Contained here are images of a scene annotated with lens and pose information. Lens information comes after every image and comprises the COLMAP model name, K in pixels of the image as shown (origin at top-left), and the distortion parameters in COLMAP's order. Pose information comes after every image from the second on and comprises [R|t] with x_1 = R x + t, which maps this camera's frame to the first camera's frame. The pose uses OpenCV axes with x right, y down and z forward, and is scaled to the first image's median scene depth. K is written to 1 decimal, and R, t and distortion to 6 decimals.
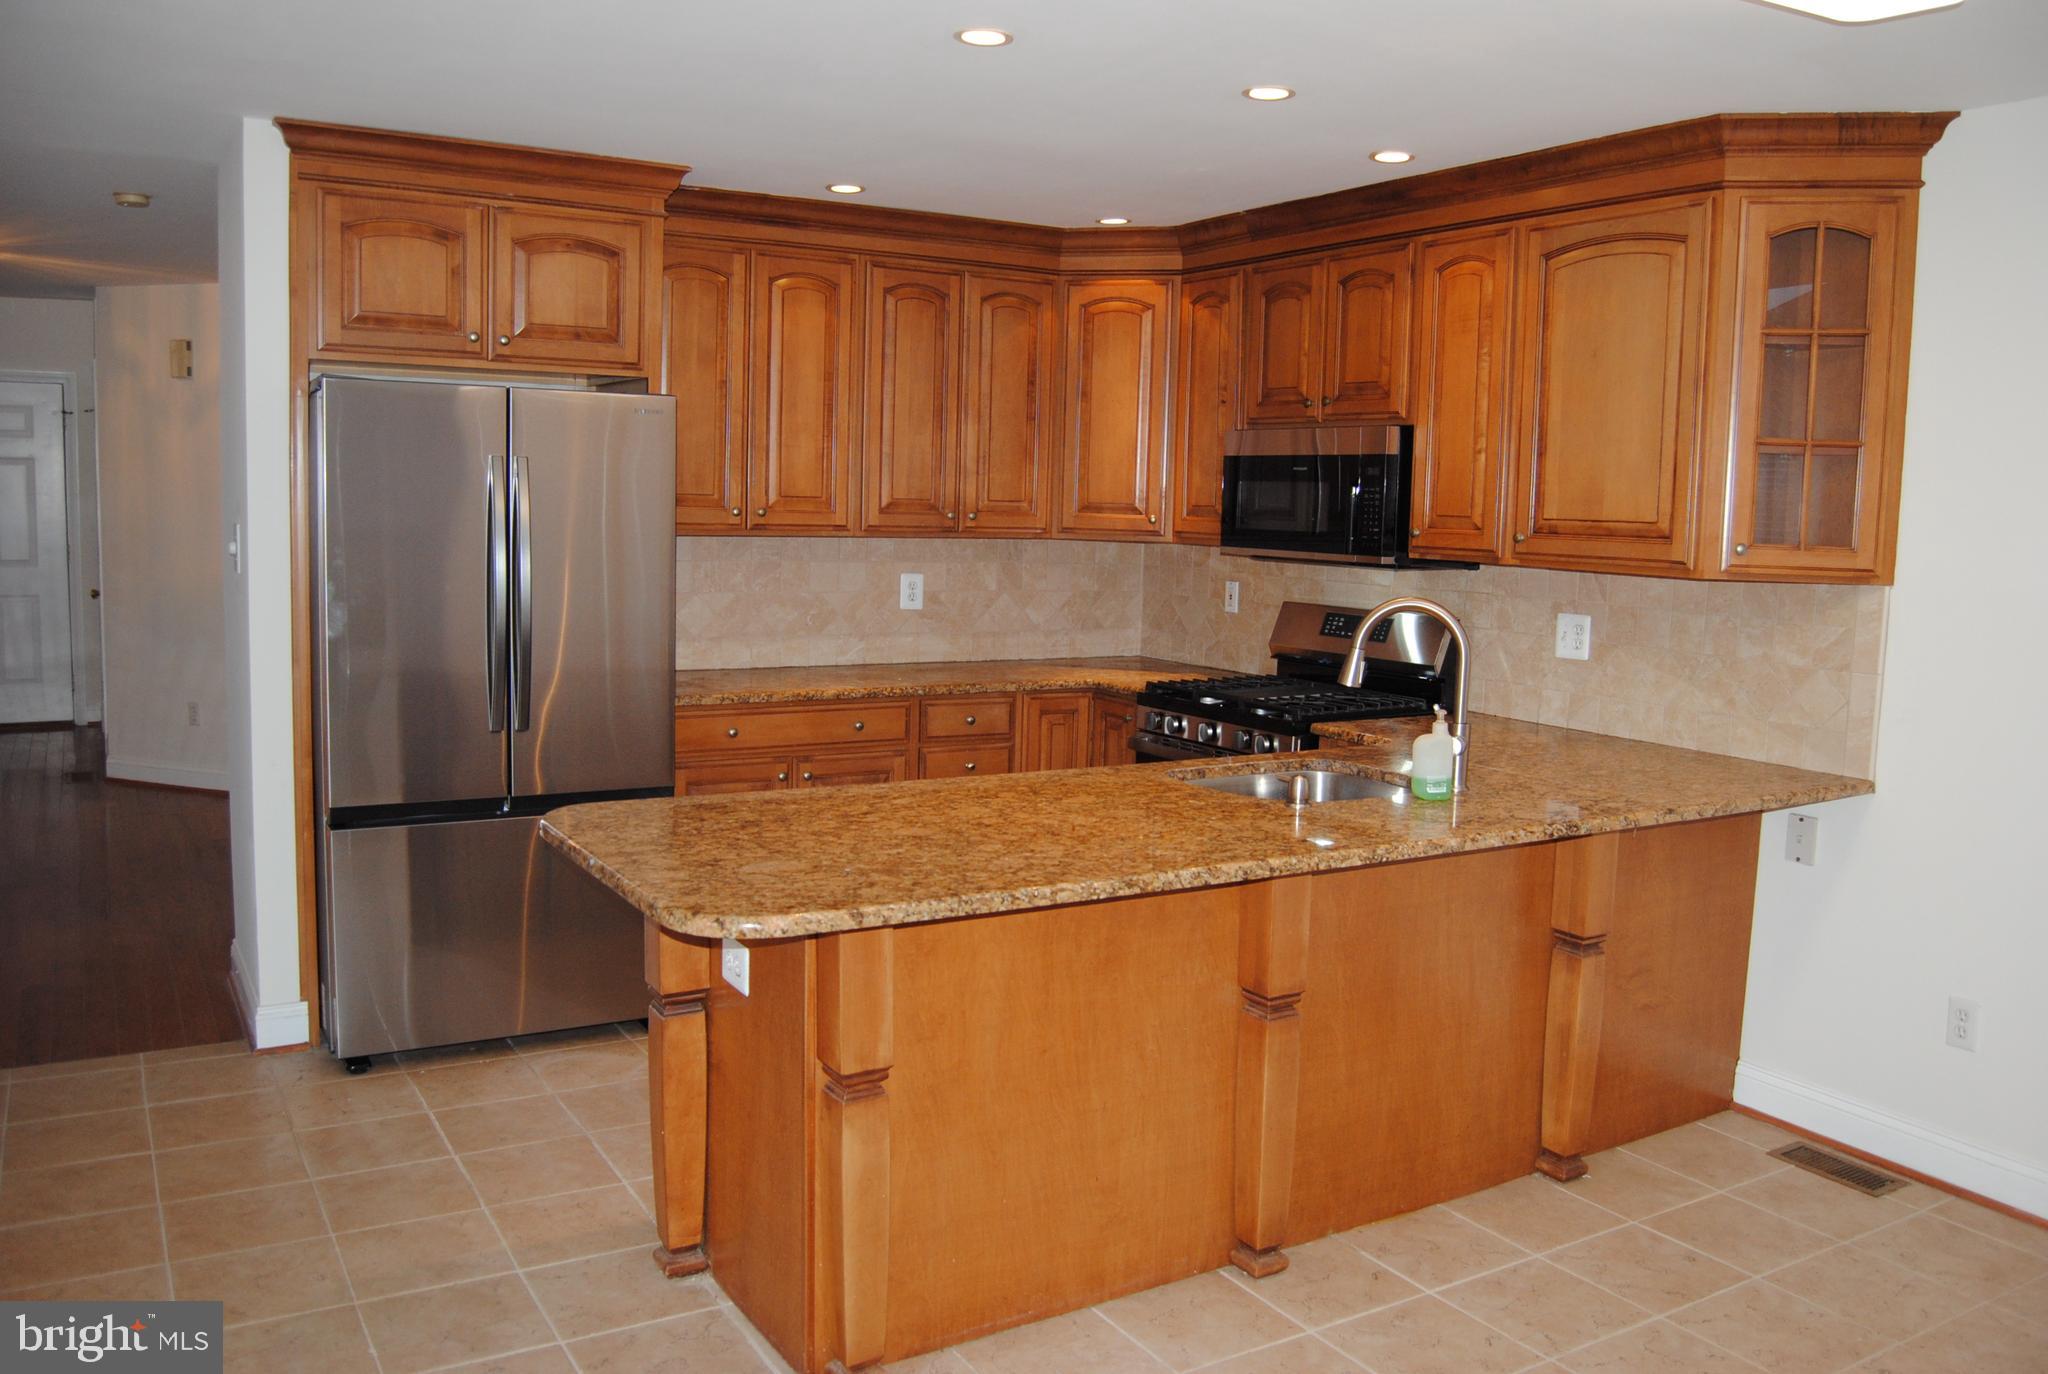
lens RADIAL K [[1616.1, 0, 1038.4], [0, 1616.1, 682.2], [0, 0, 1]] dist [-0.090673, 0.036705]
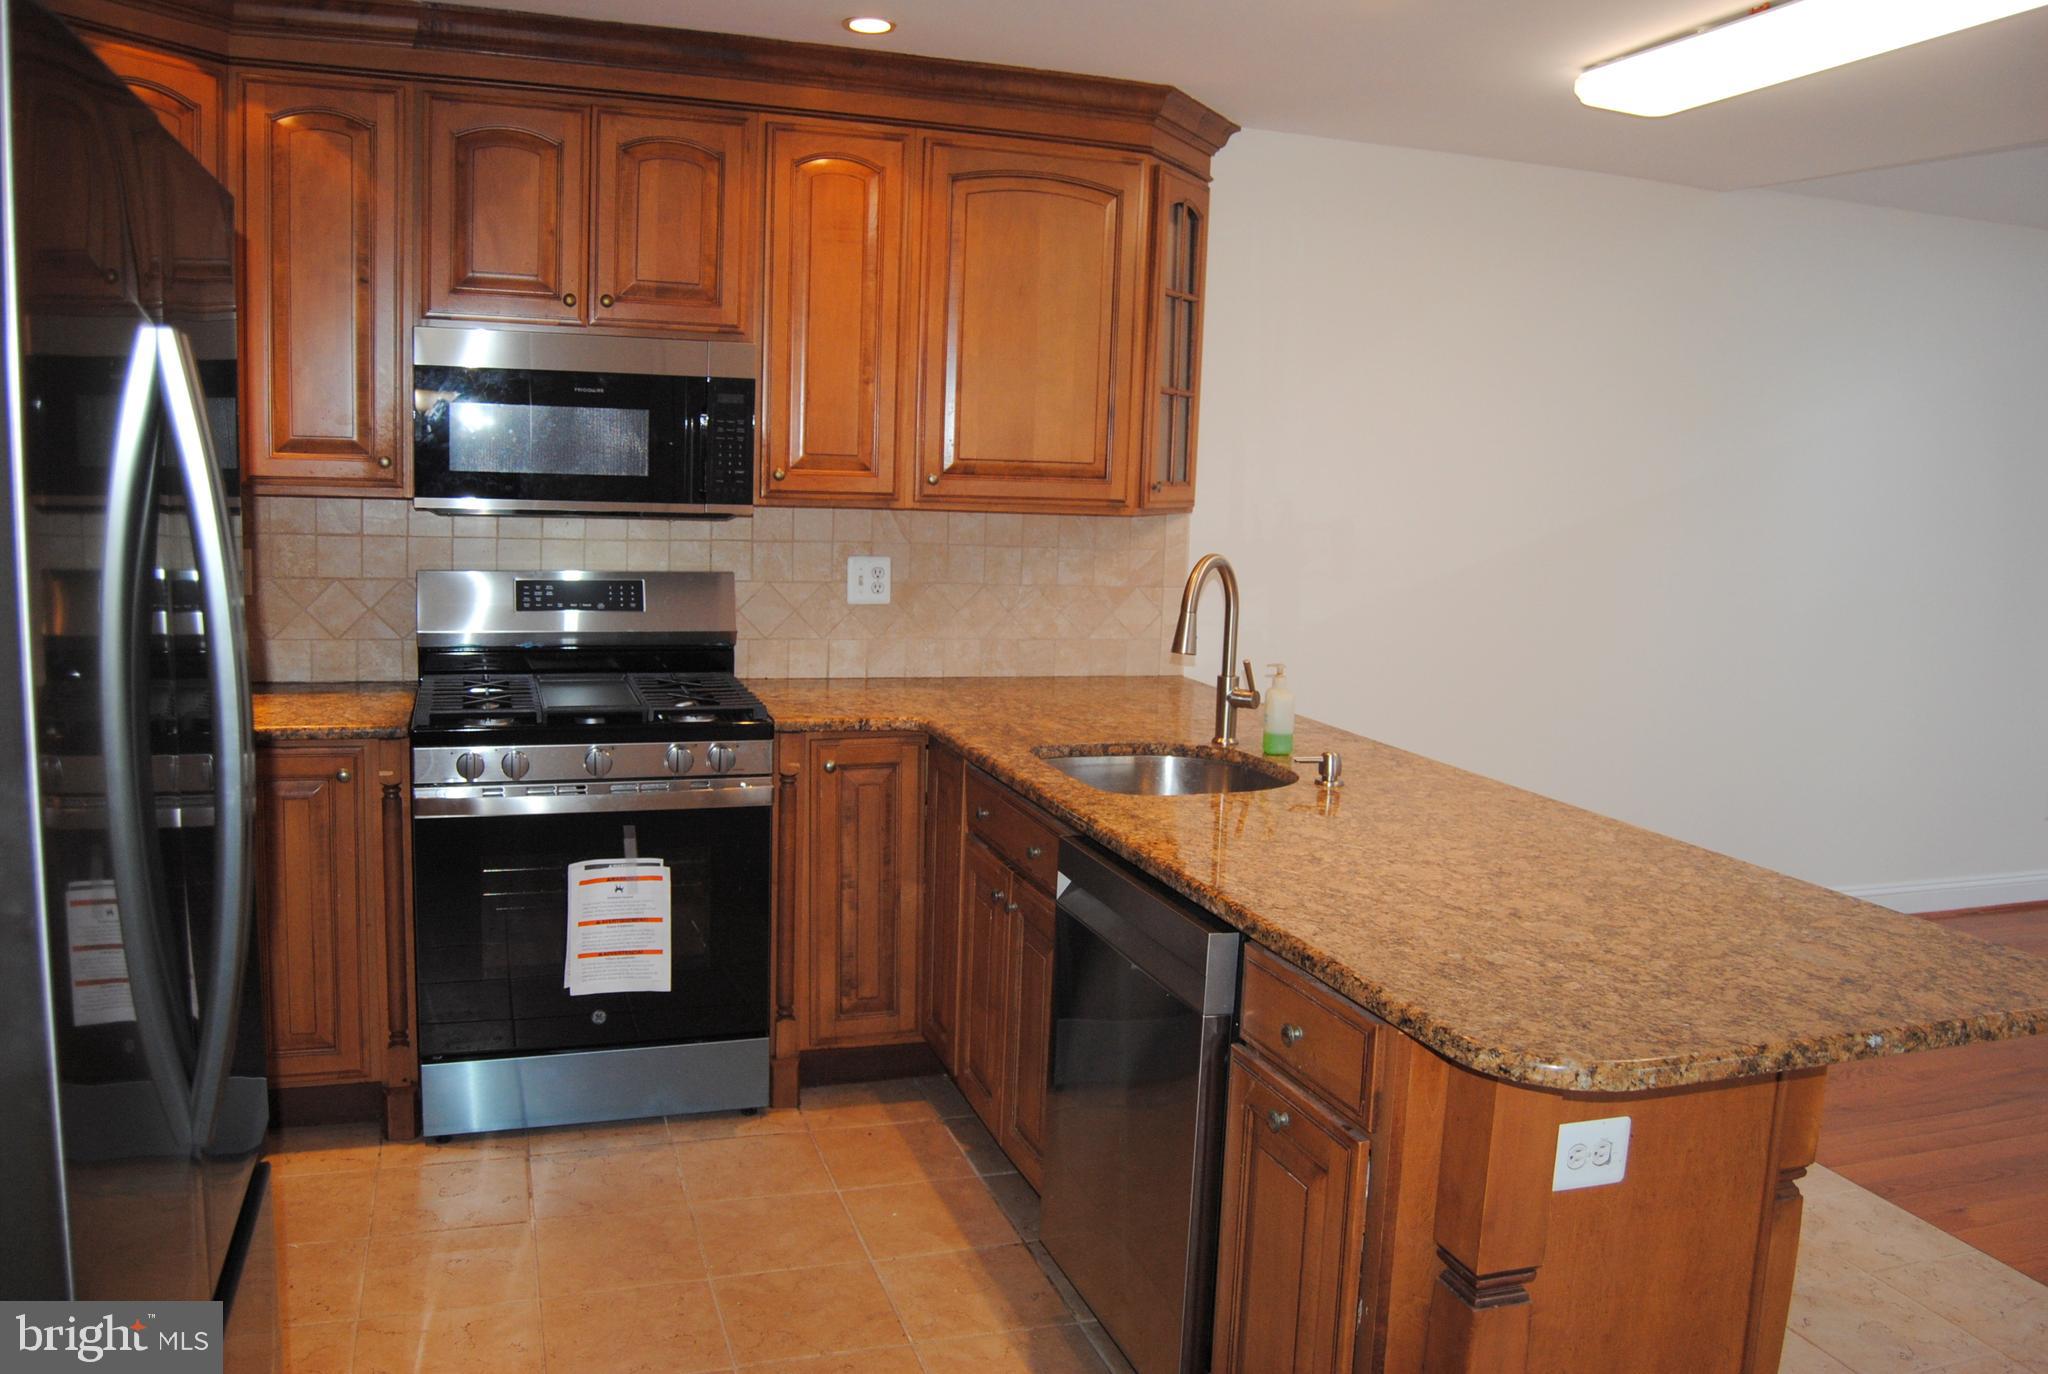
lens RADIAL K [[1616.1, 0, 1038.4], [0, 1616.1, 682.2], [0, 0, 1]] dist [-0.090673, 0.036705]
pose [[0.212841, -0.151729, 0.965234, -0.566259], [0.079684, 0.987274, 0.137623, -0.091404], [-0.973832, 0.047622, 0.222223, 0.690794]]
